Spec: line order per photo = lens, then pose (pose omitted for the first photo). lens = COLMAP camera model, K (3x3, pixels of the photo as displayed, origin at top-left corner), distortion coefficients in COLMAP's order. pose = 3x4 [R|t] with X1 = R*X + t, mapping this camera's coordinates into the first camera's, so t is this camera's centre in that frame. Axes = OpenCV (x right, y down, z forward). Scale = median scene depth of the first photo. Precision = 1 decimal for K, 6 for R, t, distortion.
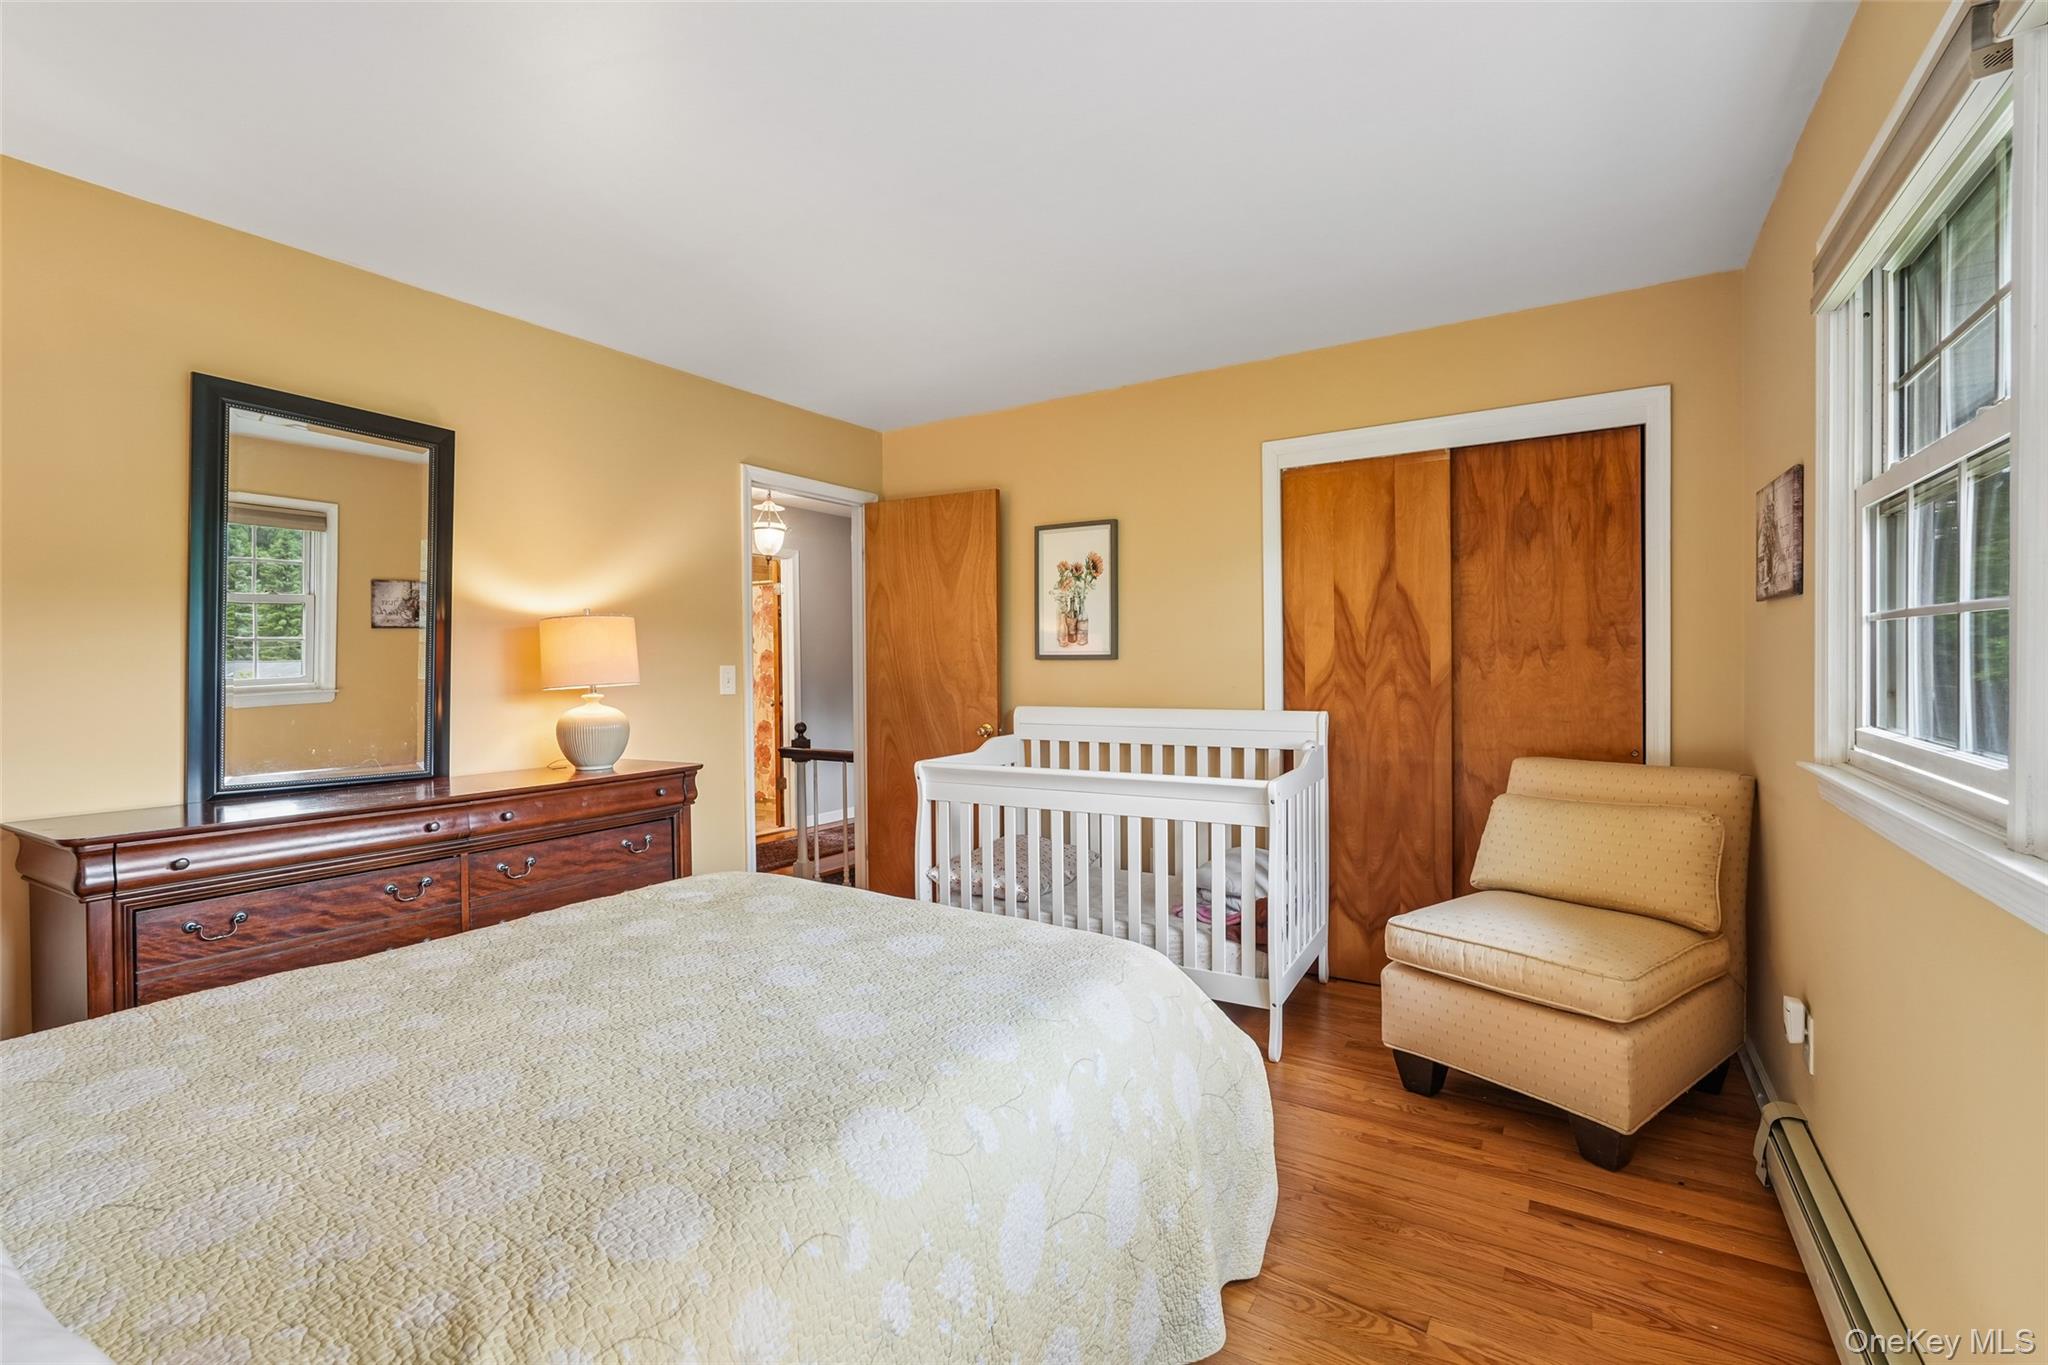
lens RADIAL K [[902.0, 0, 1026.2], [0, 902.0, 670.7], [0, 0, 1]] dist [-0.010578, 0.006196]
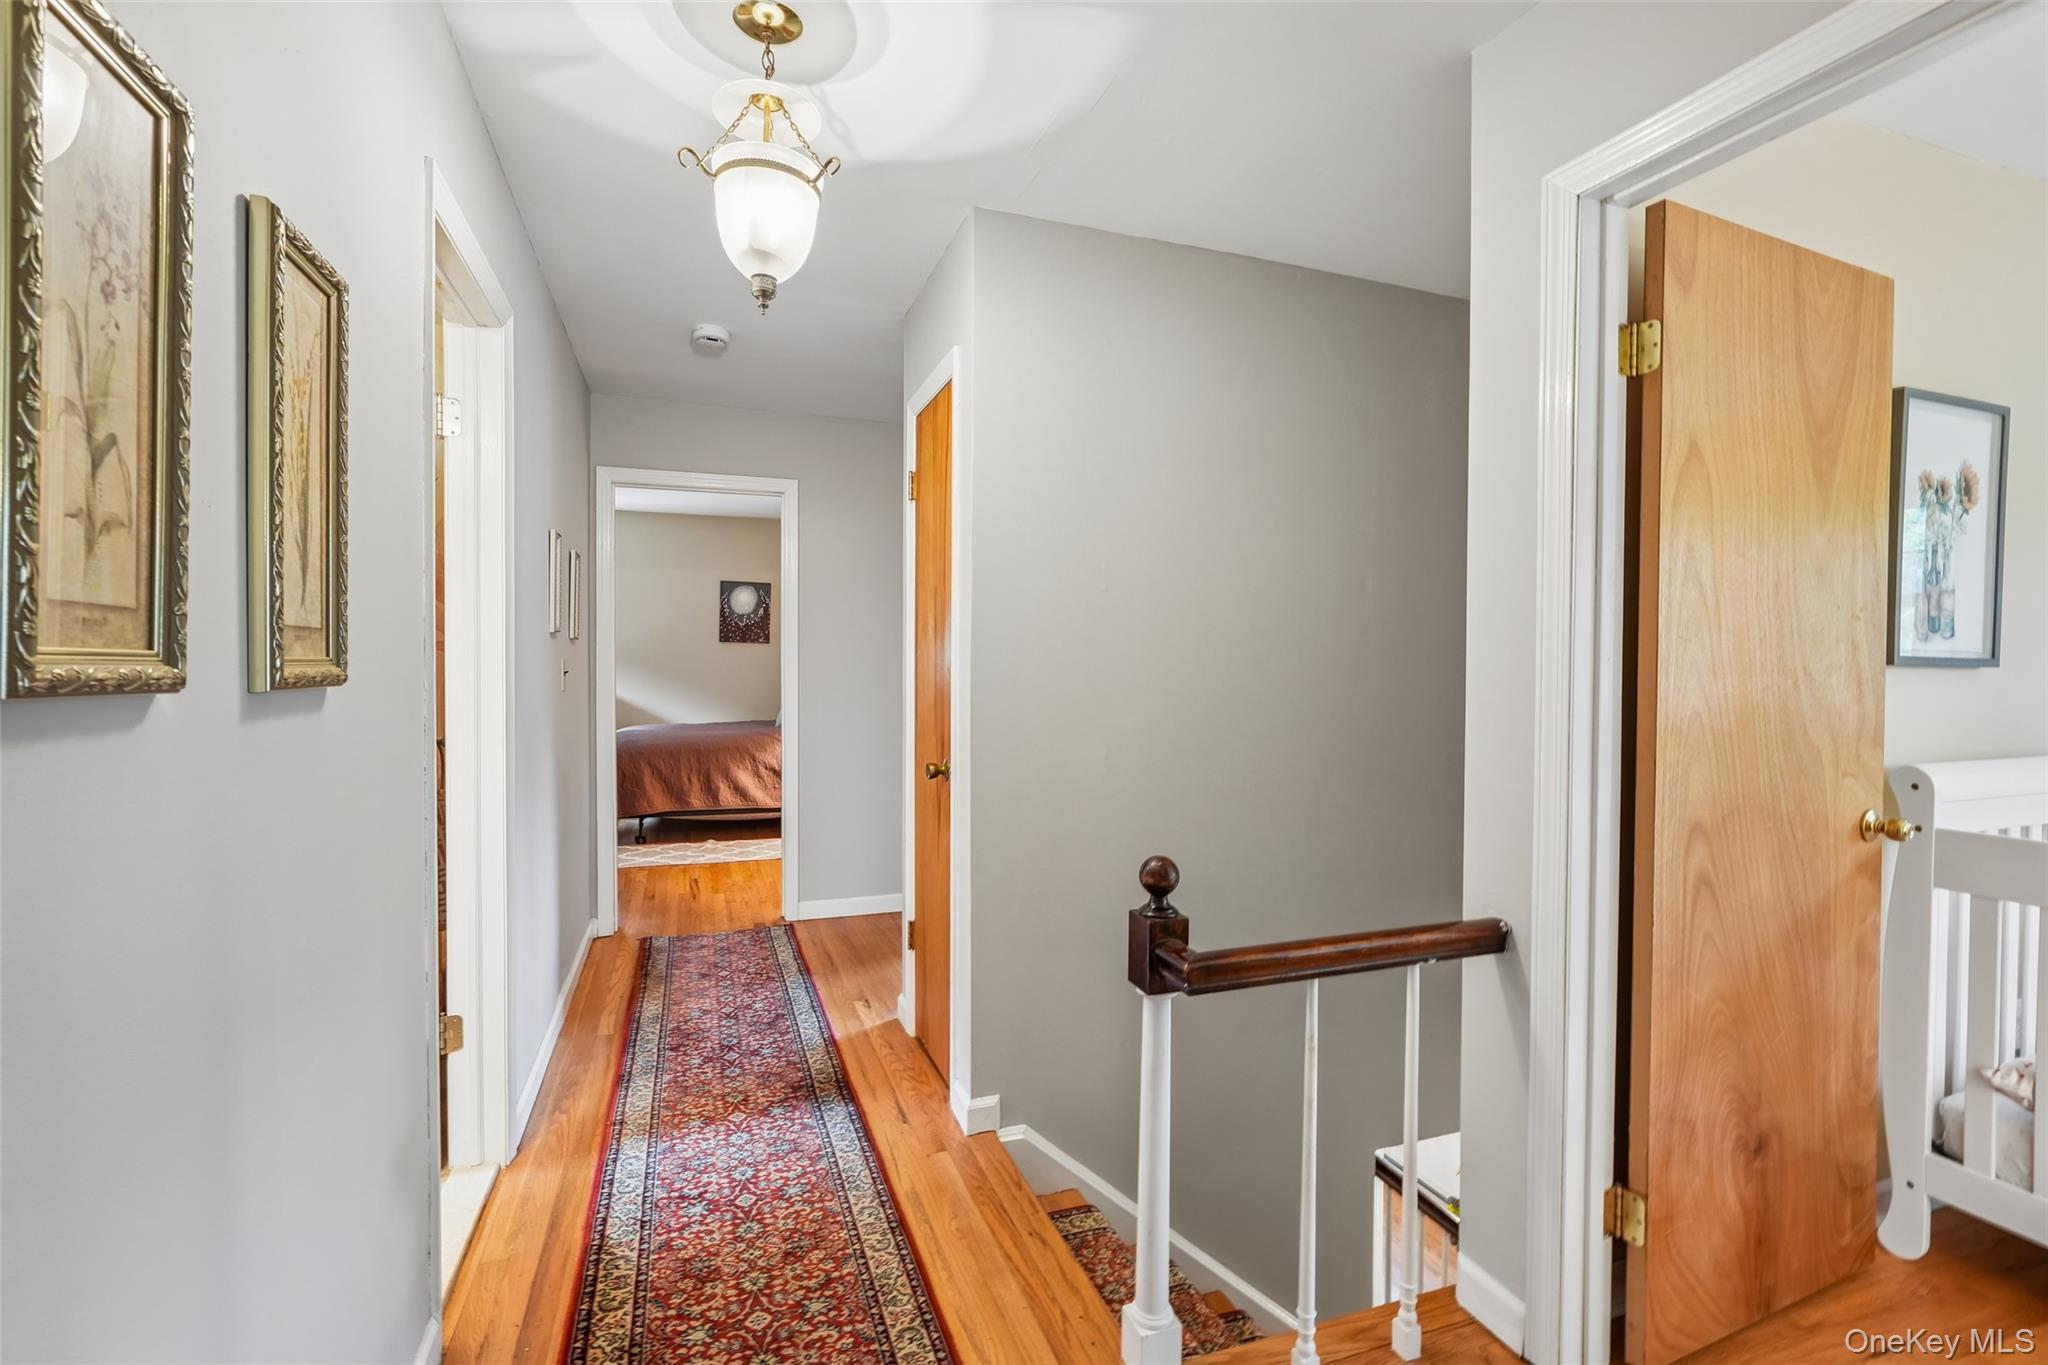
lens RADIAL K [[902.0, 0, 1028.4], [0, 902.0, 670.6], [0, 0, 1]] dist [-0.010578, 0.006196]
pose [[0.581636, -0.003422, 0.813442, -0.664355], [-0.005796, 0.999948, 0.008351, -0.010724], [-0.813428, -0.009572, 0.581586, 1.126396]]
